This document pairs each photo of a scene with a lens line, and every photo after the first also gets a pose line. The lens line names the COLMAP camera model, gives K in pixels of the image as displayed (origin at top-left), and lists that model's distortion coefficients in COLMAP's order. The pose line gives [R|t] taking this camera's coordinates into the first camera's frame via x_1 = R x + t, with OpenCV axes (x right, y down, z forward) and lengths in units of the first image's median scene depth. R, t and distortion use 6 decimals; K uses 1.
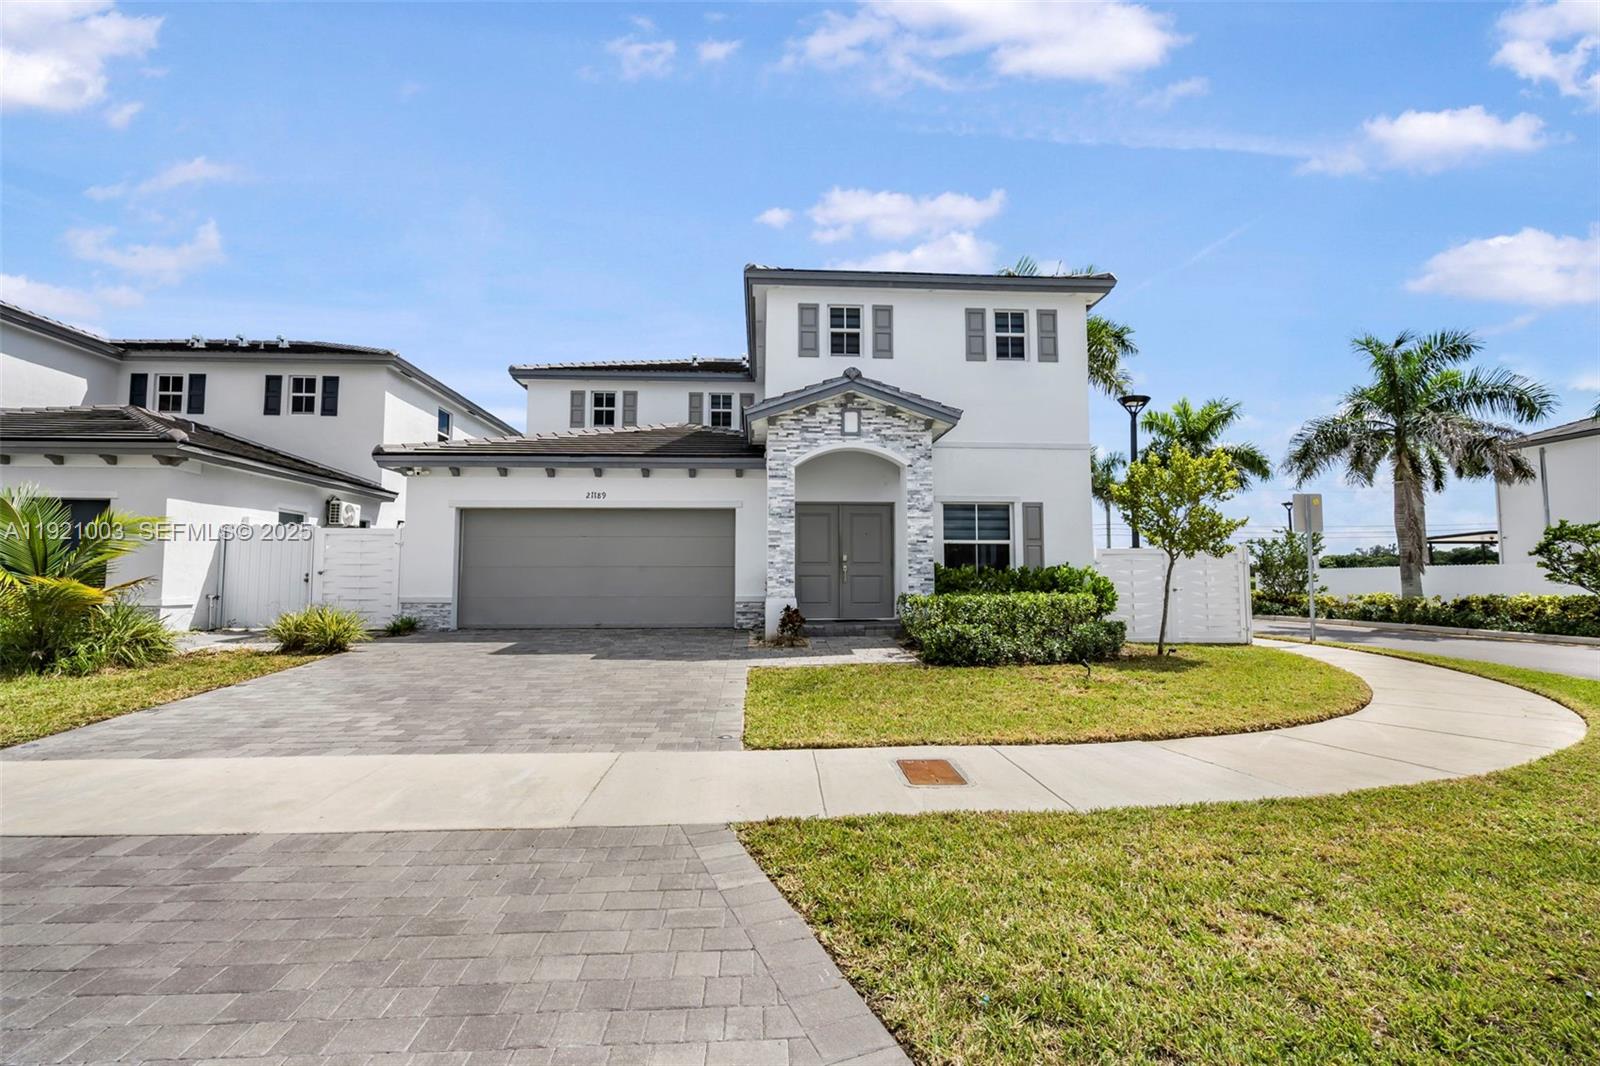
lens RADIAL K [[715.1, 0, 800.0], [0, 715.1, 533.0], [0, 0, 1]] dist [-0.002593, -0.000031]
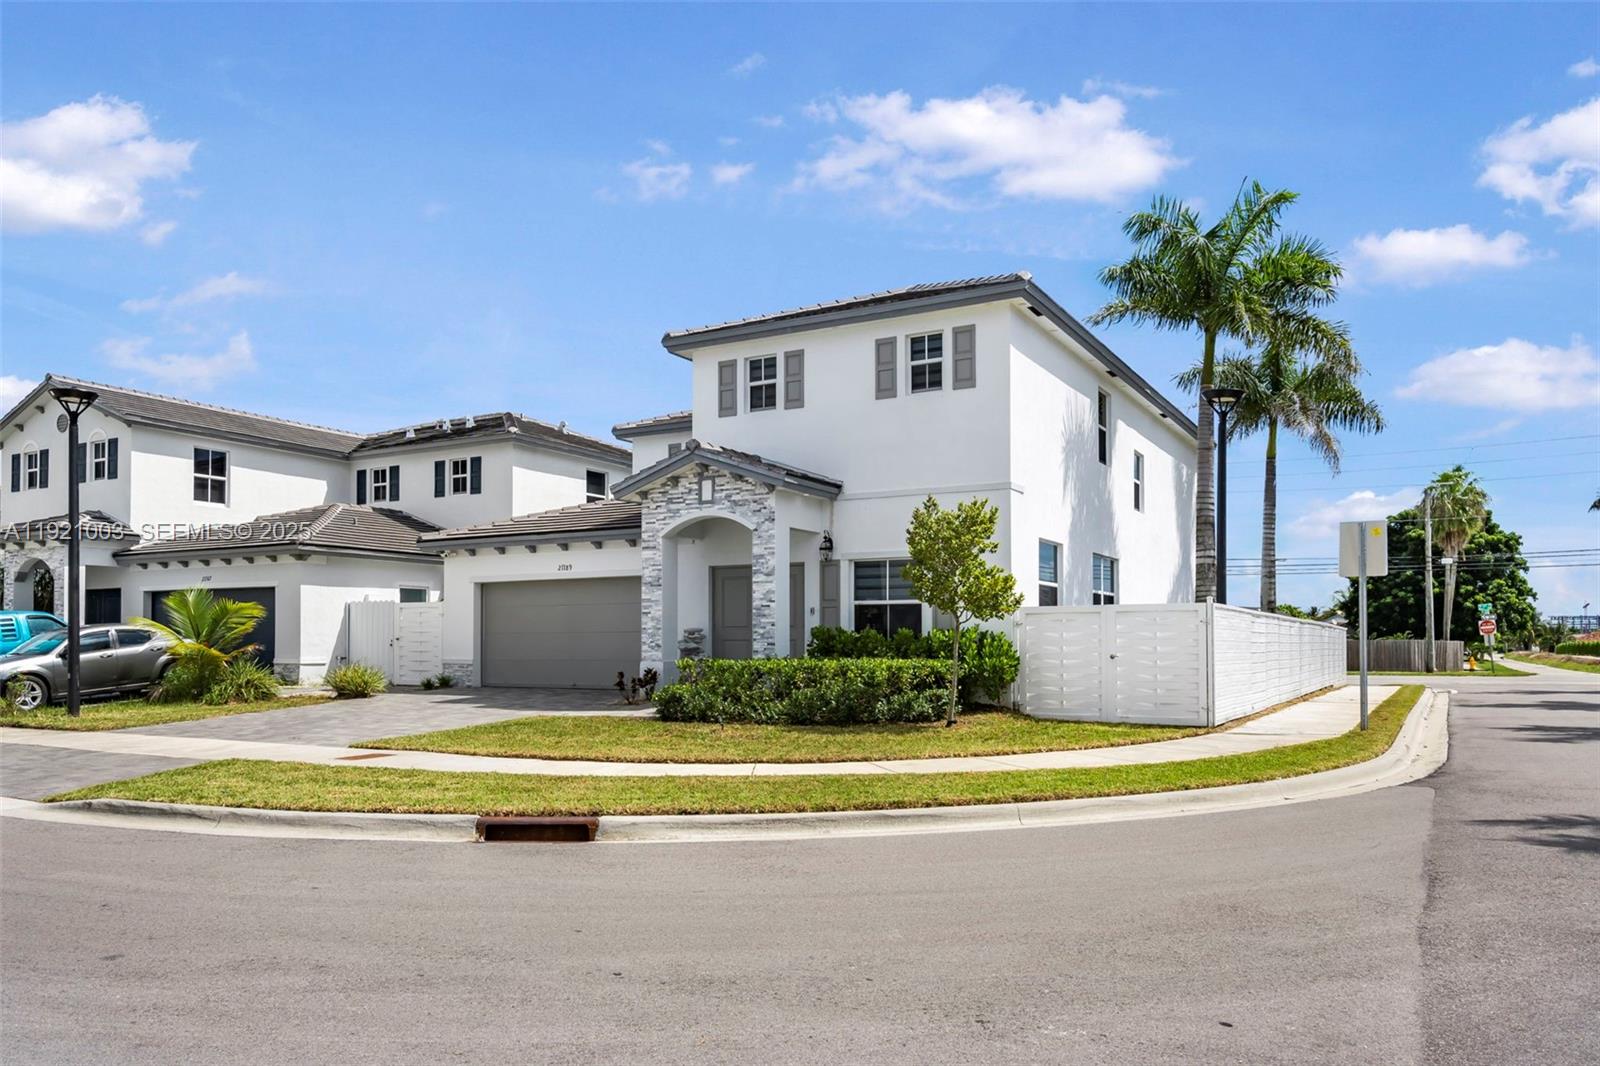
lens RADIAL K [[1131.8, 0, 795.4], [0, 1131.8, 634.4], [0, 0, 1]] dist [0.003335, -0.000073]
pose [[0.839183, -0.005701, -0.543820, 0.962076], [0.037738, 0.998145, 0.047771, -0.020166], [0.542538, -0.060611, 0.837841, -0.271121]]
